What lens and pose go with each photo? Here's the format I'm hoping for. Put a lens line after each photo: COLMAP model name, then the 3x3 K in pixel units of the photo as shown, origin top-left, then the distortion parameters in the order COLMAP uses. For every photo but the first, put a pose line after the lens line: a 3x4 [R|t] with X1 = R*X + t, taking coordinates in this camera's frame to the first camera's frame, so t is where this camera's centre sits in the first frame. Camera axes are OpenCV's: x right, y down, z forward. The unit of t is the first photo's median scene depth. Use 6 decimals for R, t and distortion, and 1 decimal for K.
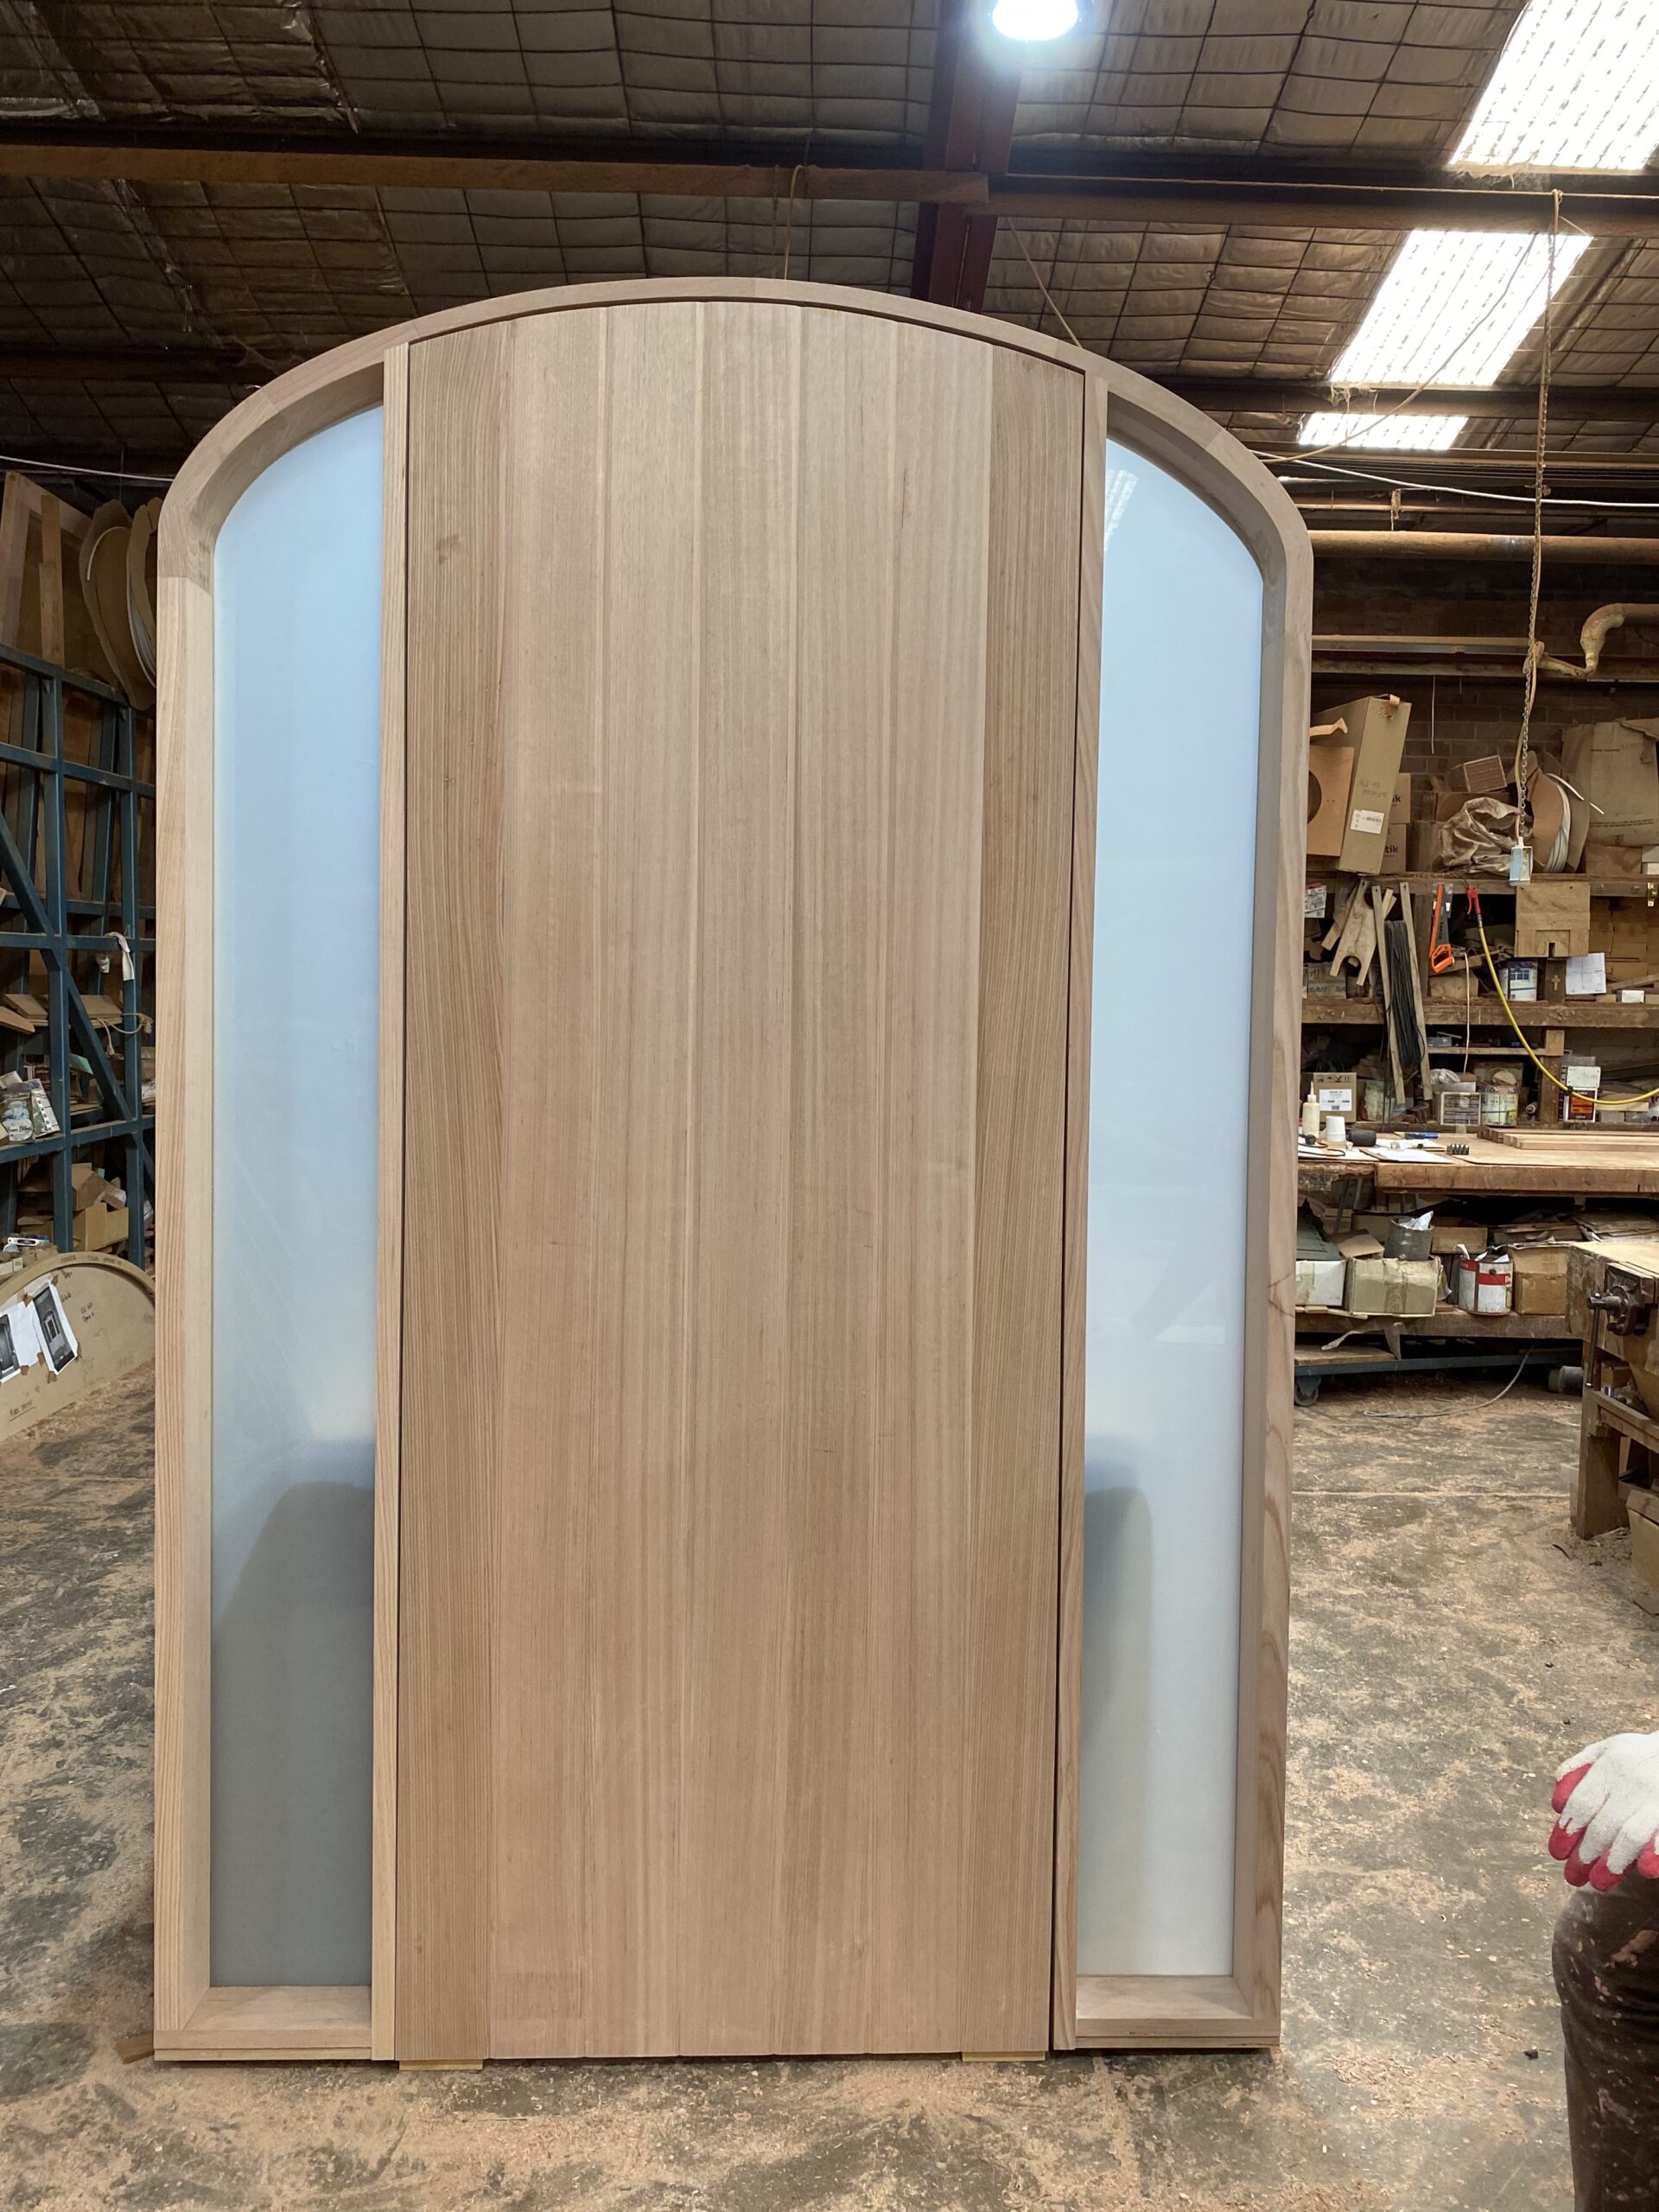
lens RADIAL K [[1698.2, 0, 839.3], [0, 1698.2, 1097.0], [0, 0, 1]] dist [0.036969, -0.032155]
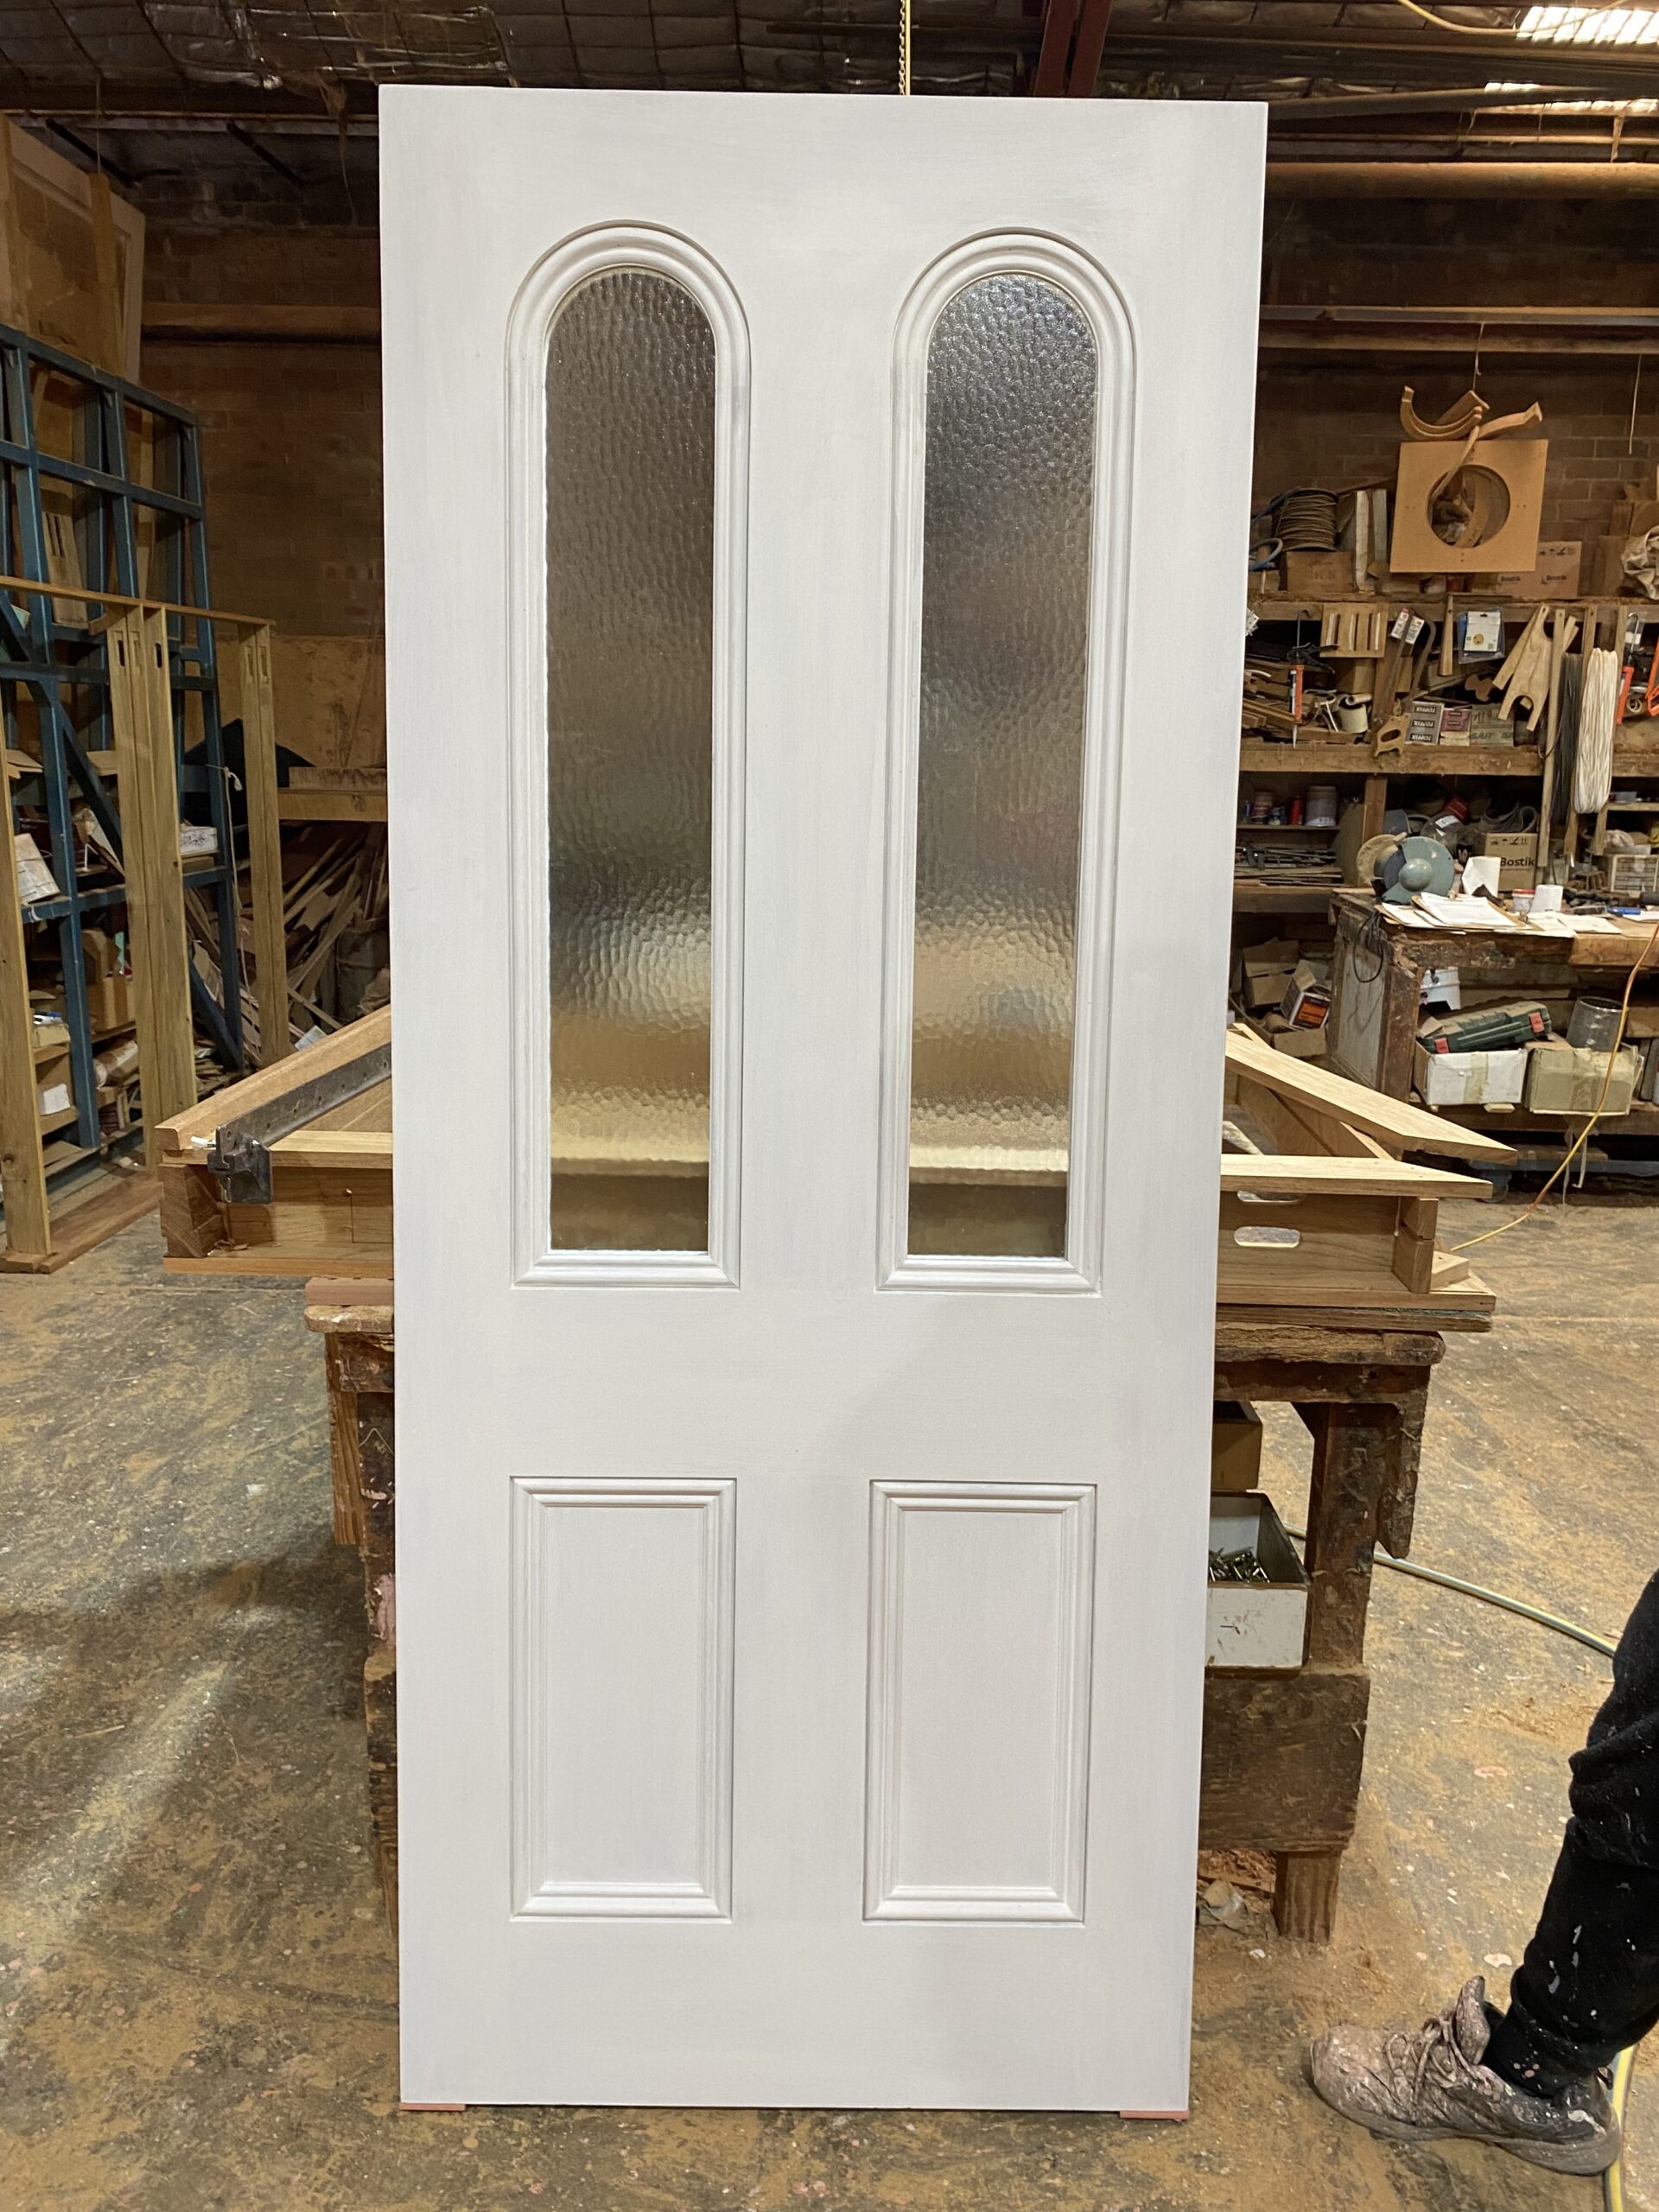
lens RADIAL K [[1698.2, 0, 841.7], [0, 1698.2, 1117.3], [0, 0, 1]] dist [0.036969, -0.032155]
pose [[0.999427, 0.008350, -0.032815, -0.017551], [-0.003344, 0.988721, 0.149734, 0.000528], [0.033695, -0.149539, 0.988182, 0.090695]]
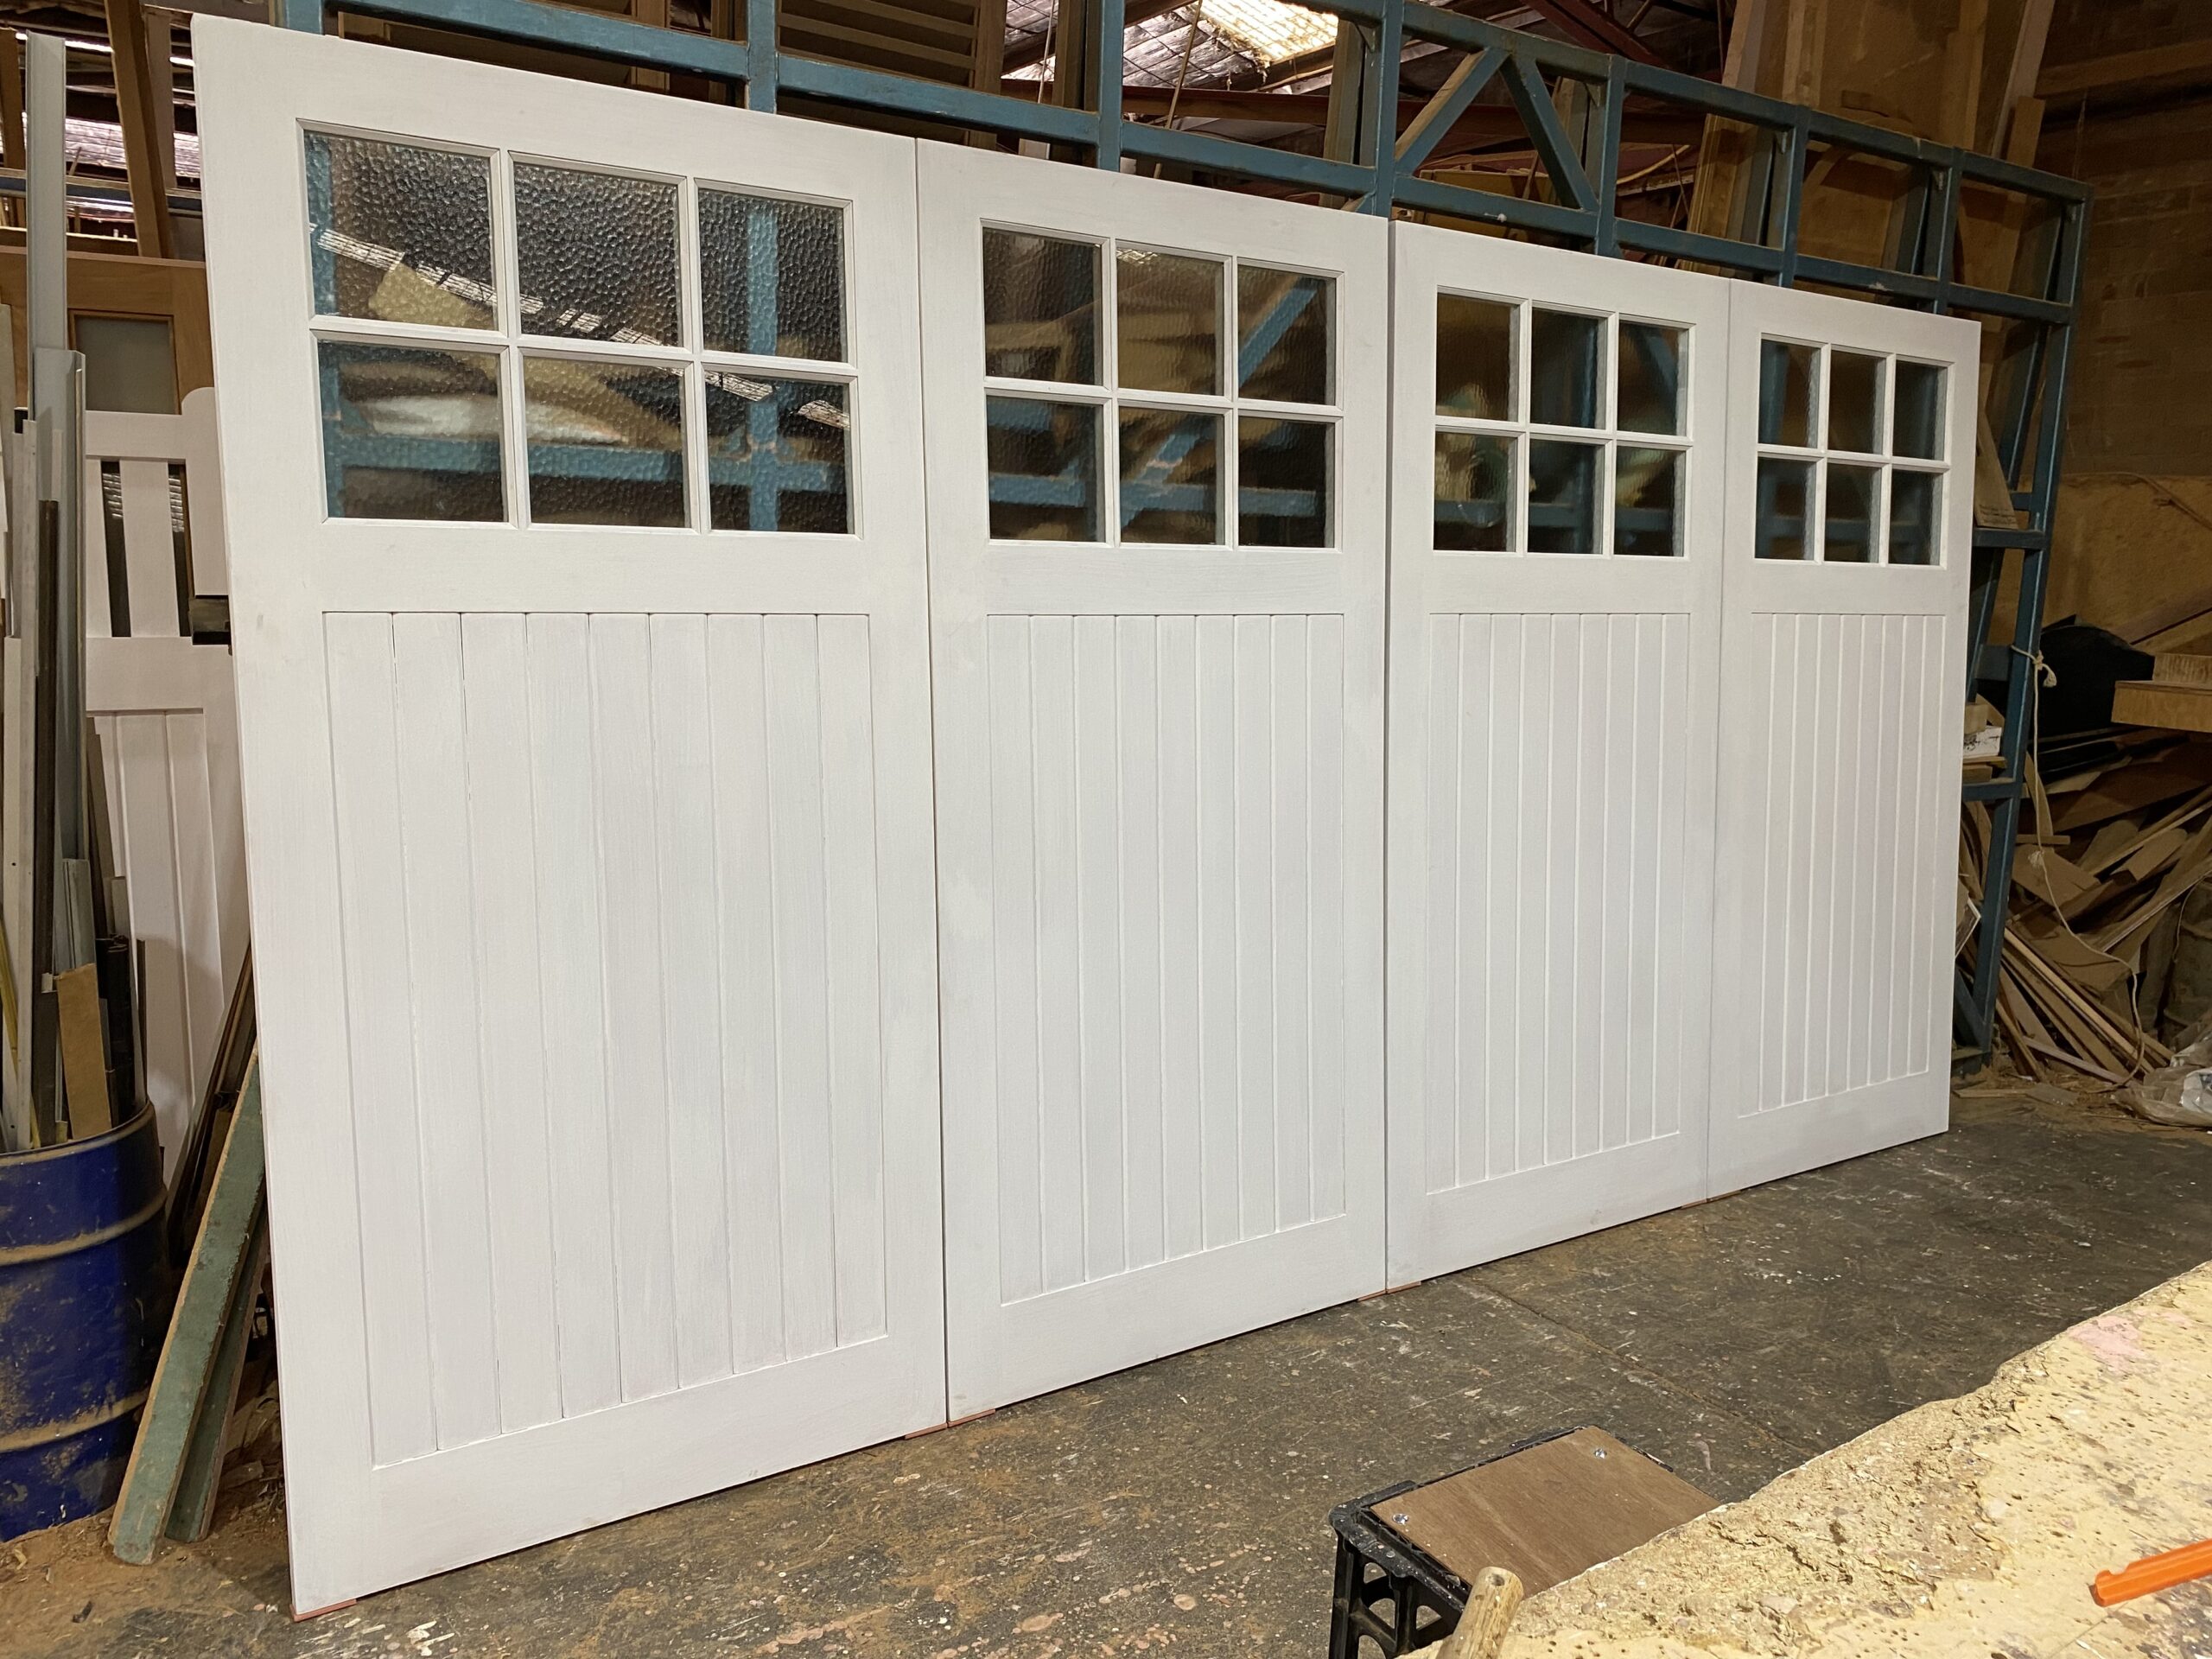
lens RADIAL K [[1698.2, 0, 1113.0], [0, 1698.2, 832.4], [0, 0, 1]] dist [0.036969, -0.032155]
pose [[0.549121, 0.150168, -0.822141, -0.011371], [-0.088162, 0.988644, 0.121696, -0.022563], [0.831079, 0.005656, 0.556125, 0.294661]]
